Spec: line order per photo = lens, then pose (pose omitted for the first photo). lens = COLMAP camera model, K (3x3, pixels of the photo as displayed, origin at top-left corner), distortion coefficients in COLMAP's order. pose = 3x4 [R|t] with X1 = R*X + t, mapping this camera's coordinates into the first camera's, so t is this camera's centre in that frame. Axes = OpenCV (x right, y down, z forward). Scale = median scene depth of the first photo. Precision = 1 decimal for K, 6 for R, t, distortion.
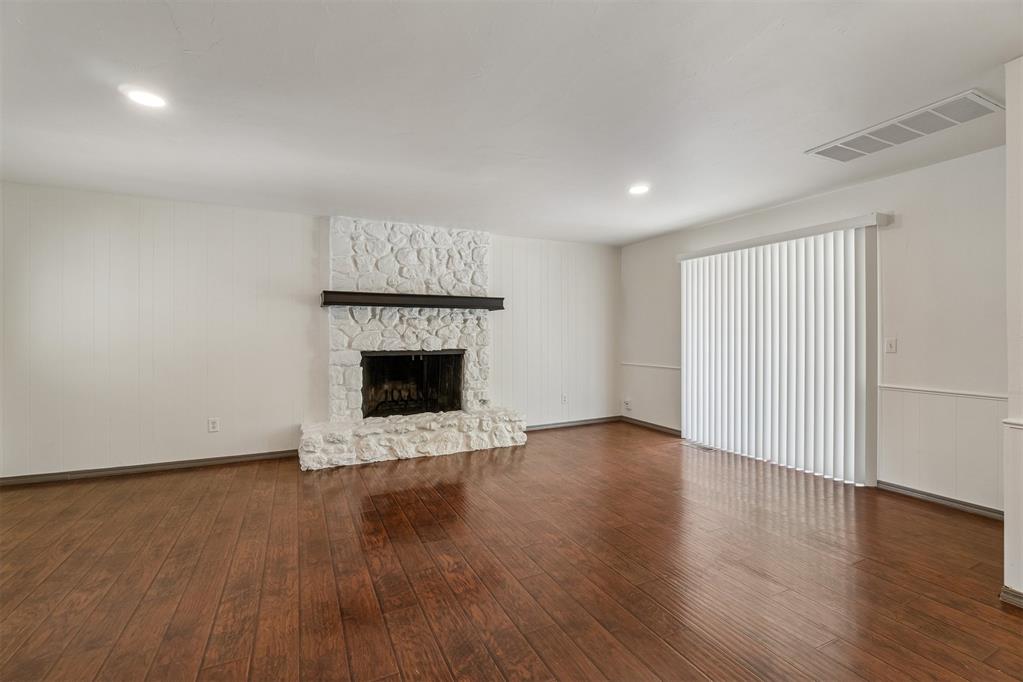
lens RADIAL K [[446.1, 0, 512.3], [0, 446.1, 333.7], [0, 0, 1]] dist [-0.000065, 0.000030]
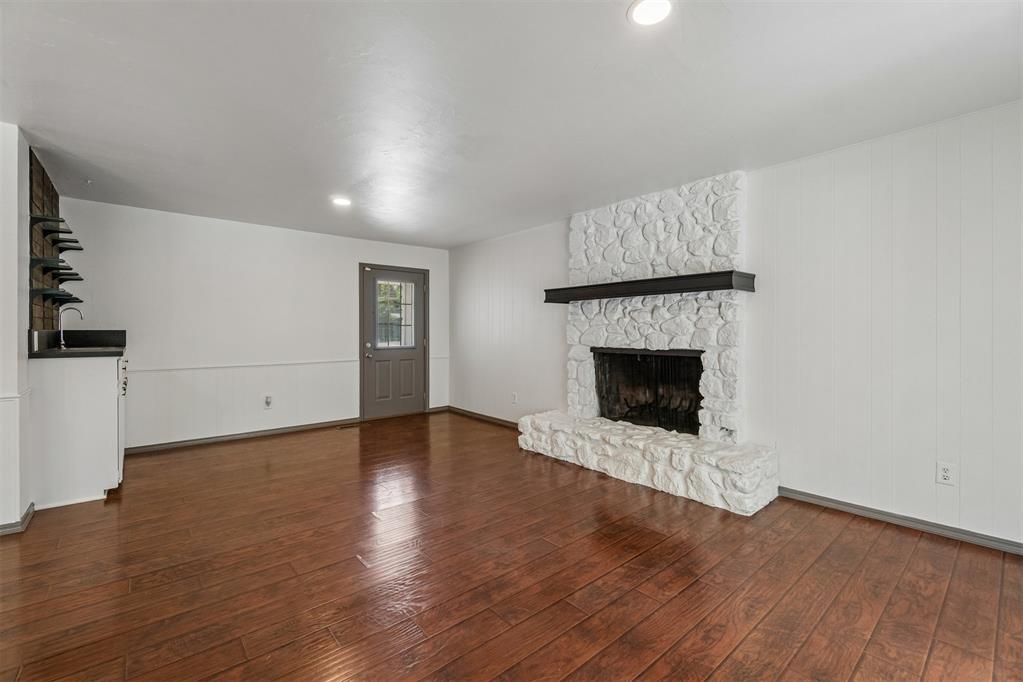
lens RADIAL K [[444.1, 0, 514.0], [0, 444.1, 329.7], [0, 0, 1]] dist [-0.001358, 0.000525]
pose [[0.246801, -0.003602, -0.969059, 0.532802], [0.003956, 0.999989, -0.002709, 0.003523], [0.969058, -0.003165, 0.246813, 0.577864]]
